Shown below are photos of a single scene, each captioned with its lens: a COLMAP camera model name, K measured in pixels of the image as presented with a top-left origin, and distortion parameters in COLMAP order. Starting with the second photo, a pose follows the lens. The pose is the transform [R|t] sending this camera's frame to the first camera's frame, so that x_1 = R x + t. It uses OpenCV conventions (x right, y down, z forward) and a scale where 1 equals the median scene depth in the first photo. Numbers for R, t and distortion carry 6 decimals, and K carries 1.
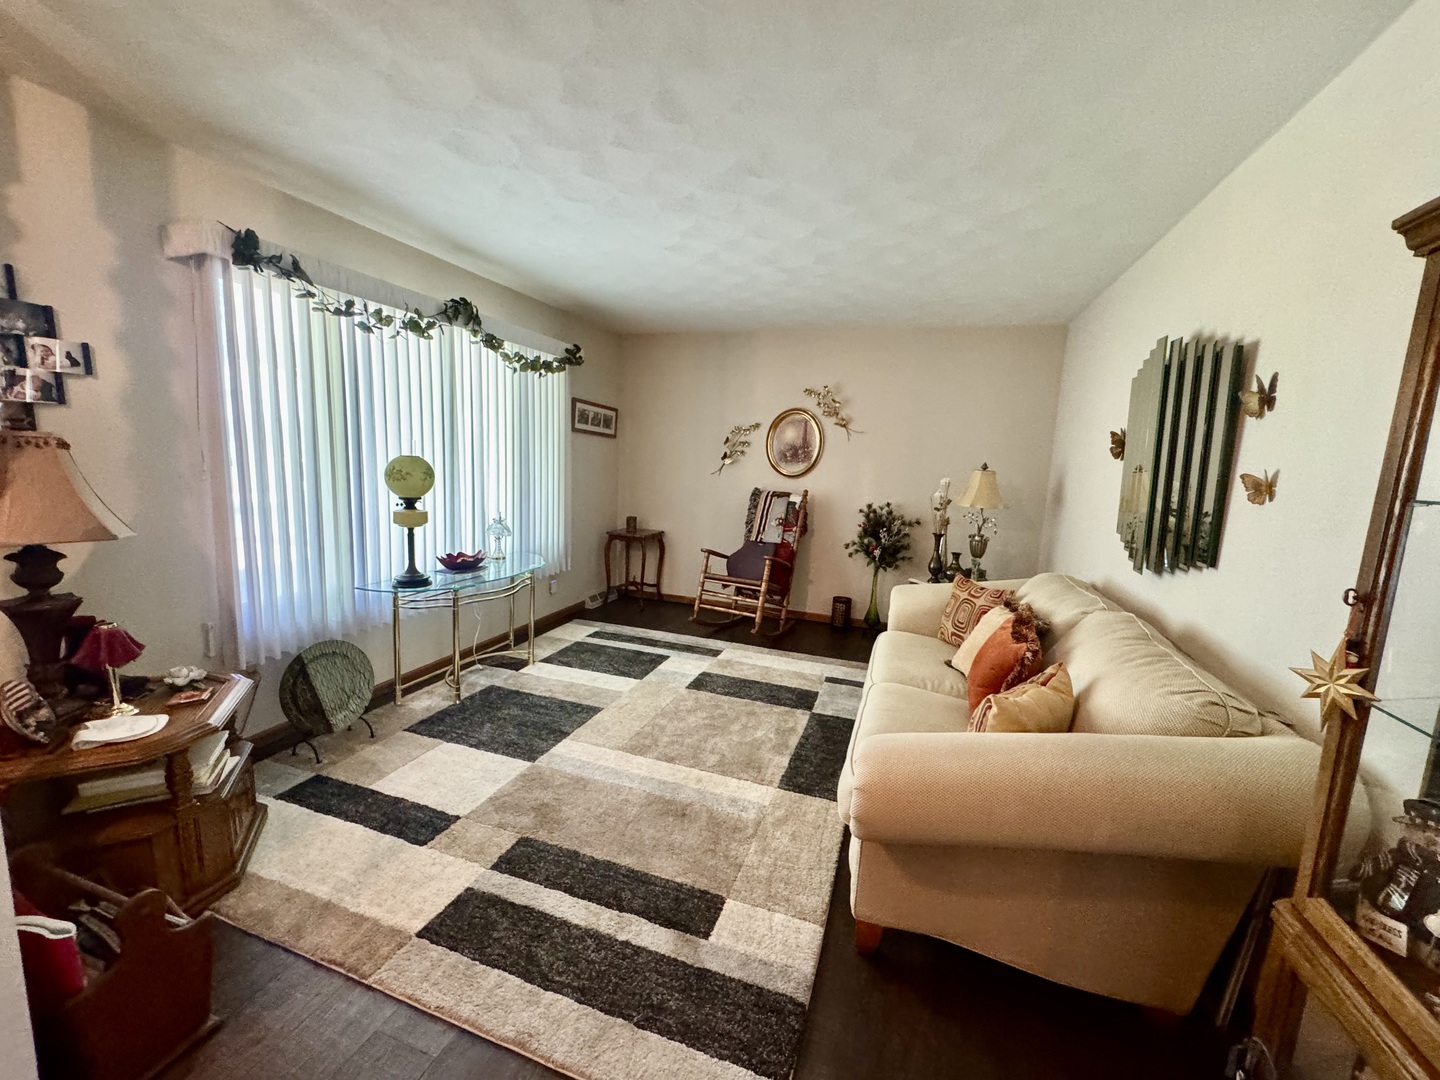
lens RADIAL K [[577.1, 0, 715.6], [0, 577.1, 539.1], [0, 0, 1]] dist [-0.003342, -0.000563]
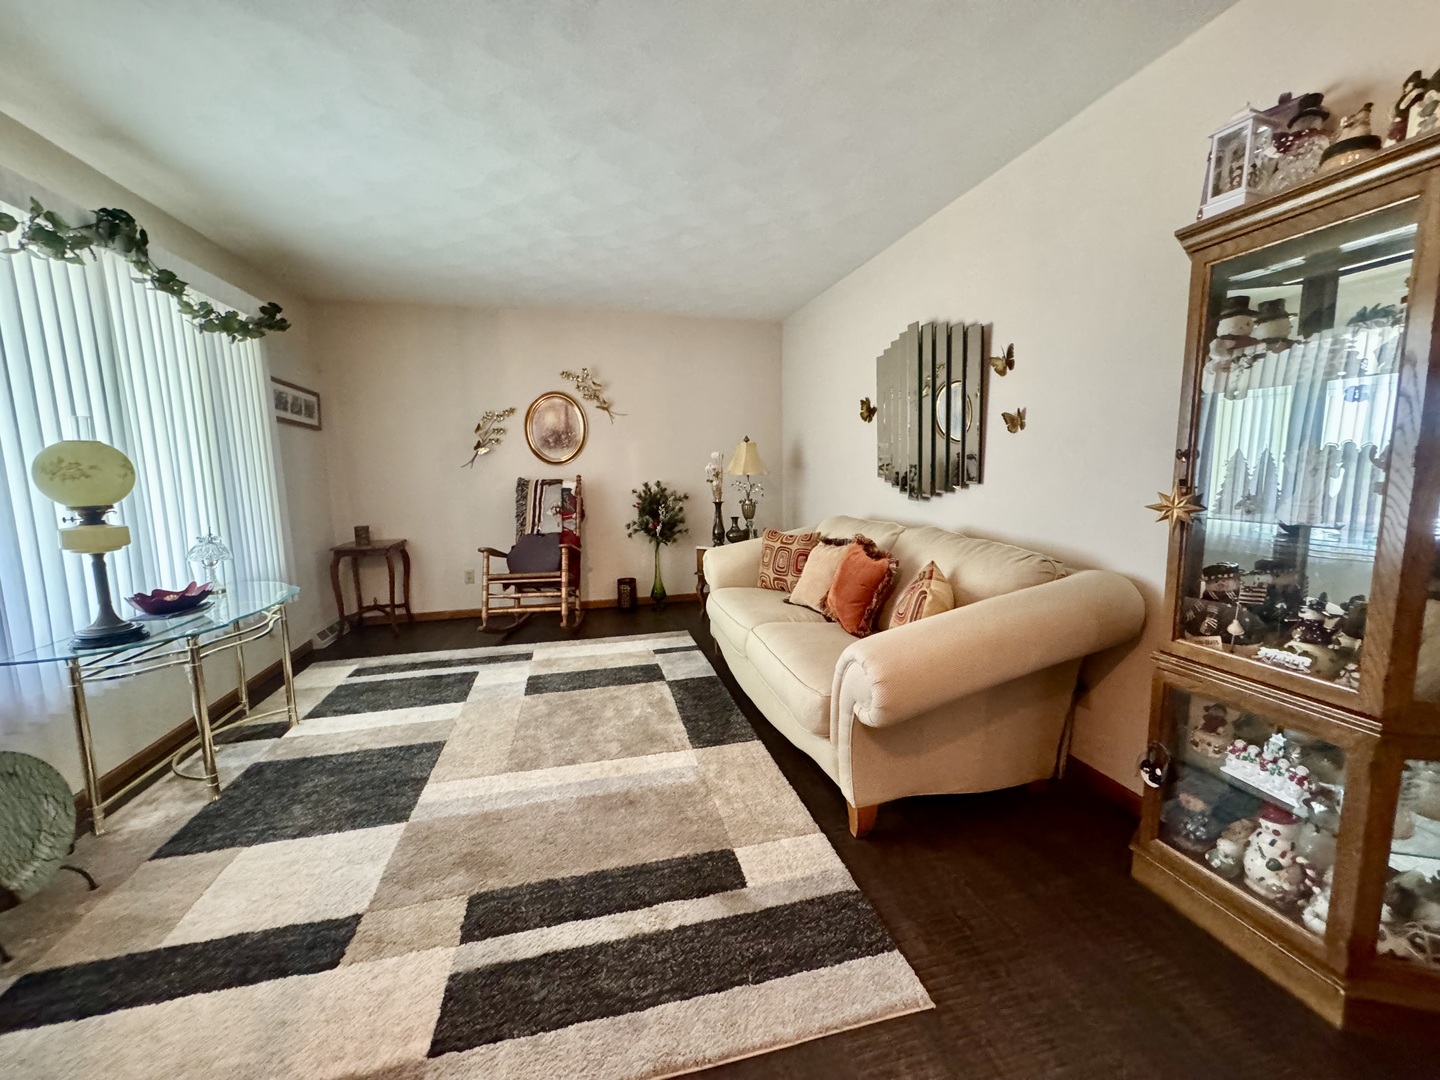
lens RADIAL K [[577.1, 0, 719.1], [0, 577.1, 539.2], [0, 0, 1]] dist [-0.003342, -0.000563]
pose [[0.837766, -0.128901, 0.530597, -0.277000], [0.131666, 0.990751, 0.032799, 0.033502], [-0.529917, 0.042384, 0.846990, 0.086101]]
